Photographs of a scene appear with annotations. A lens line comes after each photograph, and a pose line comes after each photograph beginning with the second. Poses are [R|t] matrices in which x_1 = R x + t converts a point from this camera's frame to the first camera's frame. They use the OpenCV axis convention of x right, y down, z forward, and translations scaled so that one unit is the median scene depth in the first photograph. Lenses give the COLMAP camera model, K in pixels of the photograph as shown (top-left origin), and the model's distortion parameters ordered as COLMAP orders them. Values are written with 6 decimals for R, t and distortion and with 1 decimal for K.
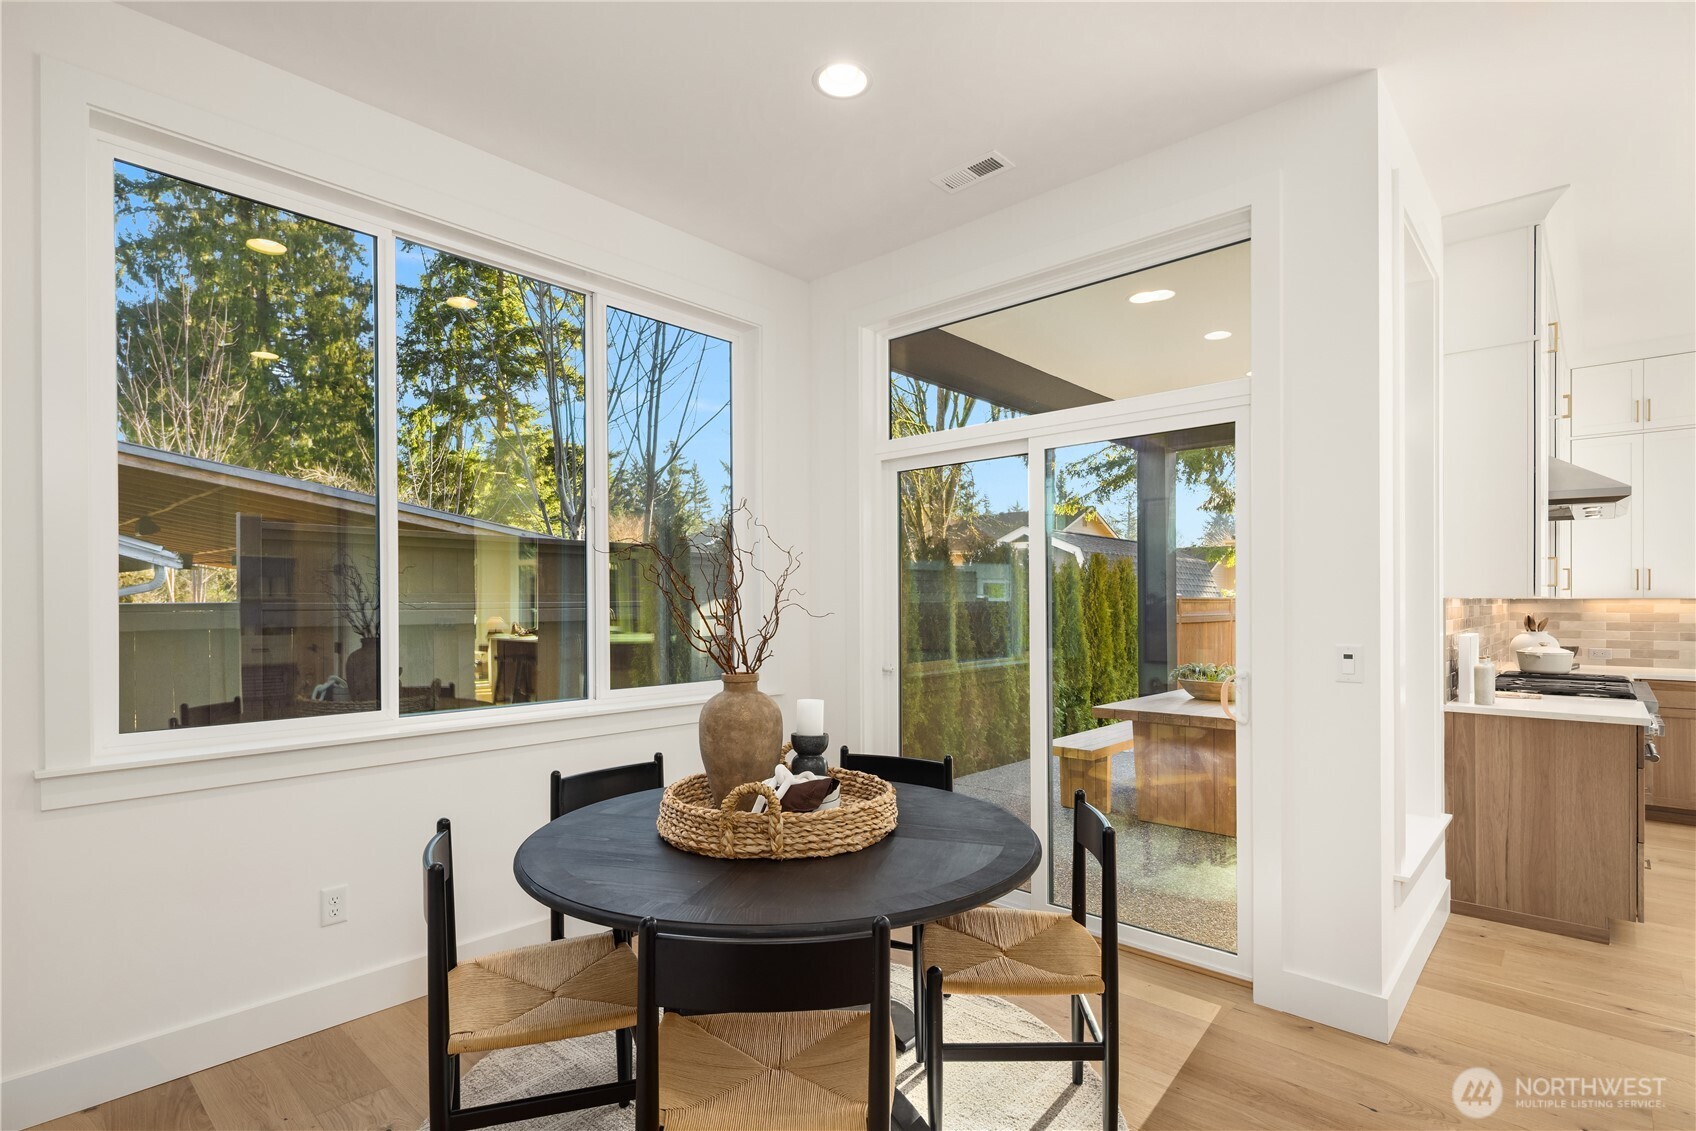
lens RADIAL K [[822.3, 0, 859.7], [0, 822.3, 598.9], [0, 0, 1]] dist [0.005953, 0.000759]
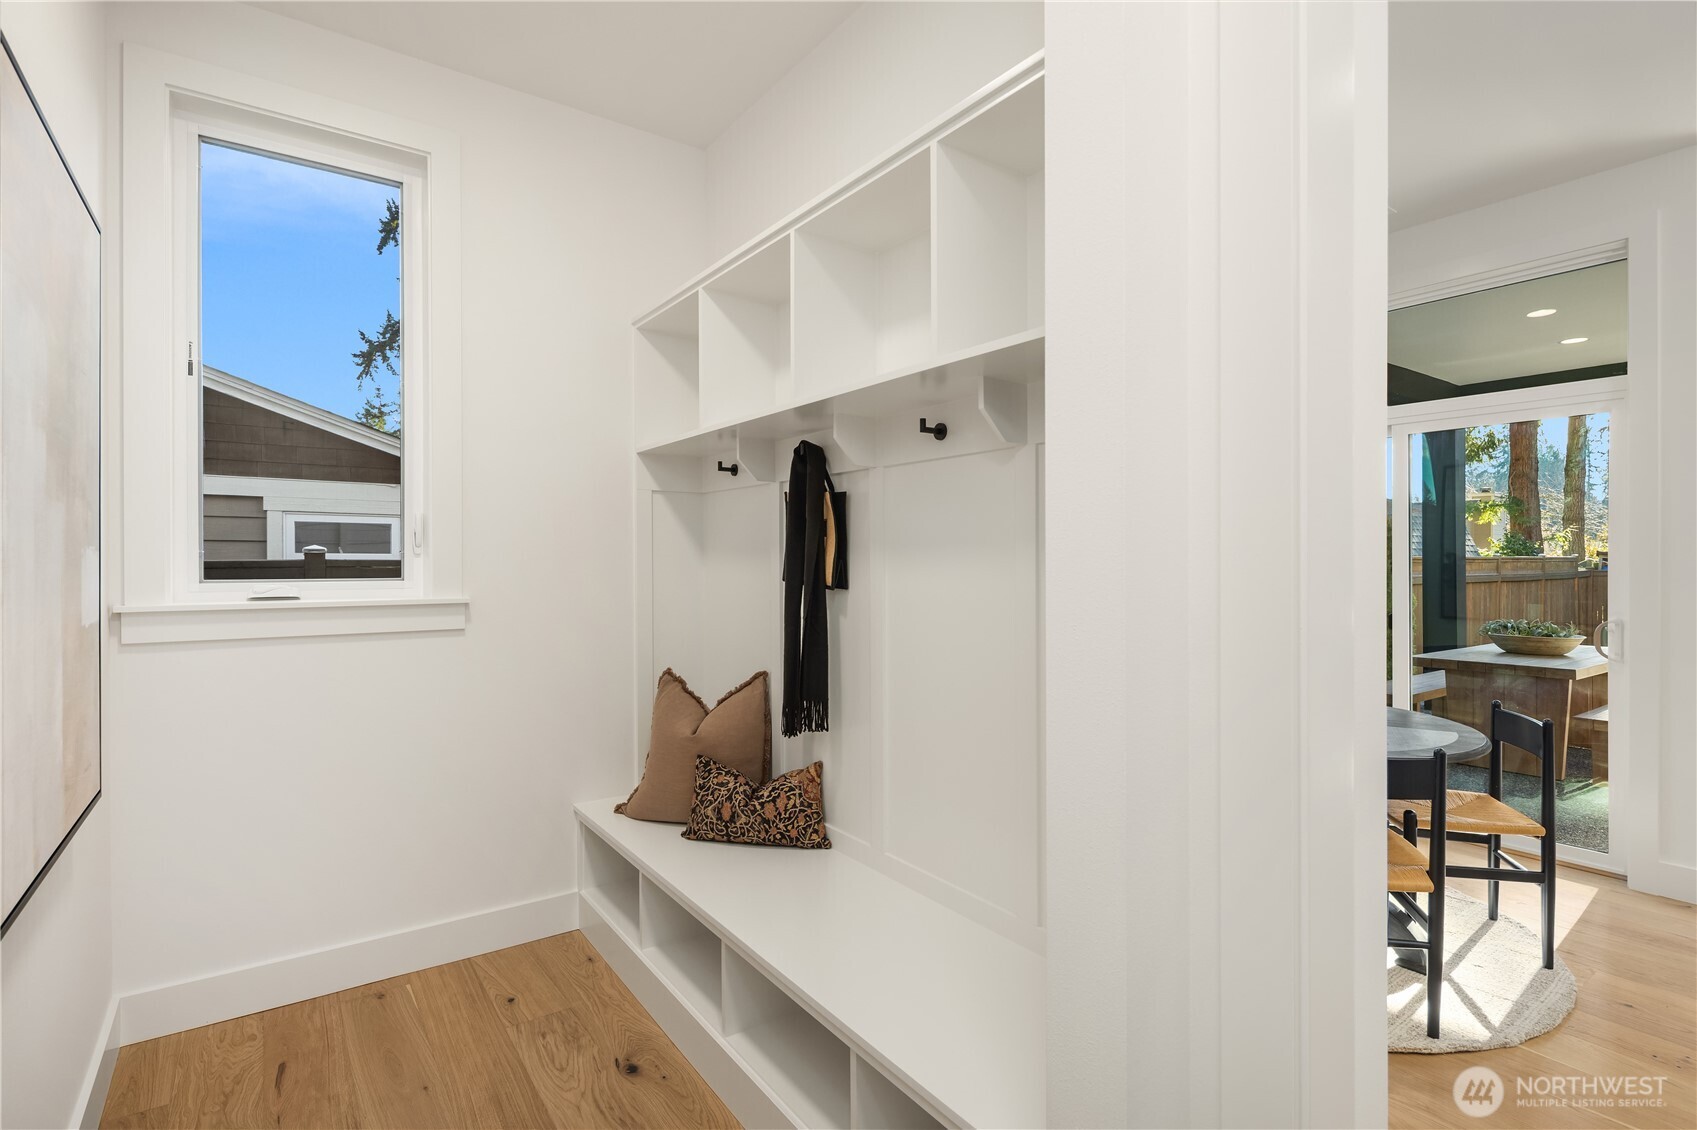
lens RADIAL K [[822.8, 0, 848.2], [0, 822.8, 562.0], [0, 0, 1]] dist [0.005953, 0.000759]
pose [[0.976694, 0.002105, -0.214626, -0.116188], [-0.000764, 0.999980, 0.006333, -0.001043], [0.214635, -0.006021, 0.976676, -0.132204]]
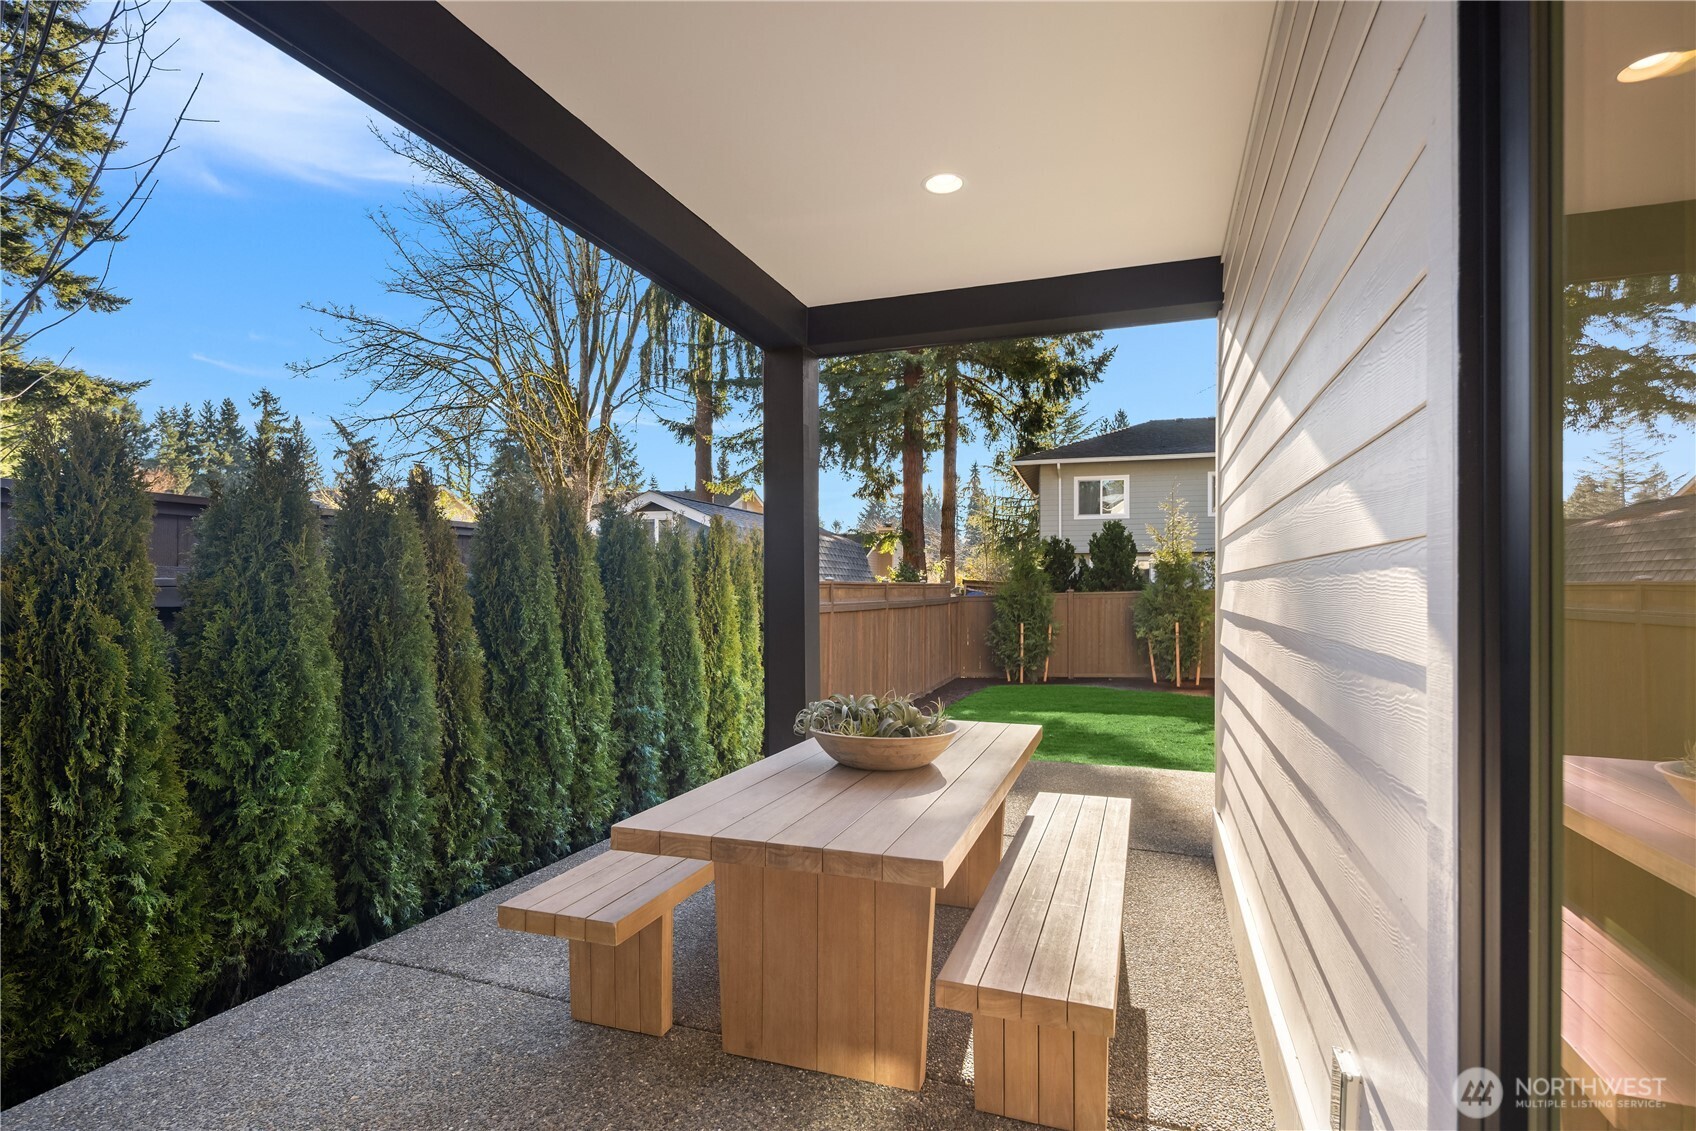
lens RADIAL K [[822.3, 0, 848.6], [0, 822.3, 576.4], [0, 0, 1]] dist [0.005953, 0.000759]
pose [[0.927430, 0.008520, 0.373901, 0.130406], [-0.004496, 0.999922, -0.011631, 0.004228], [-0.373971, 0.009106, 0.927396, 0.309843]]
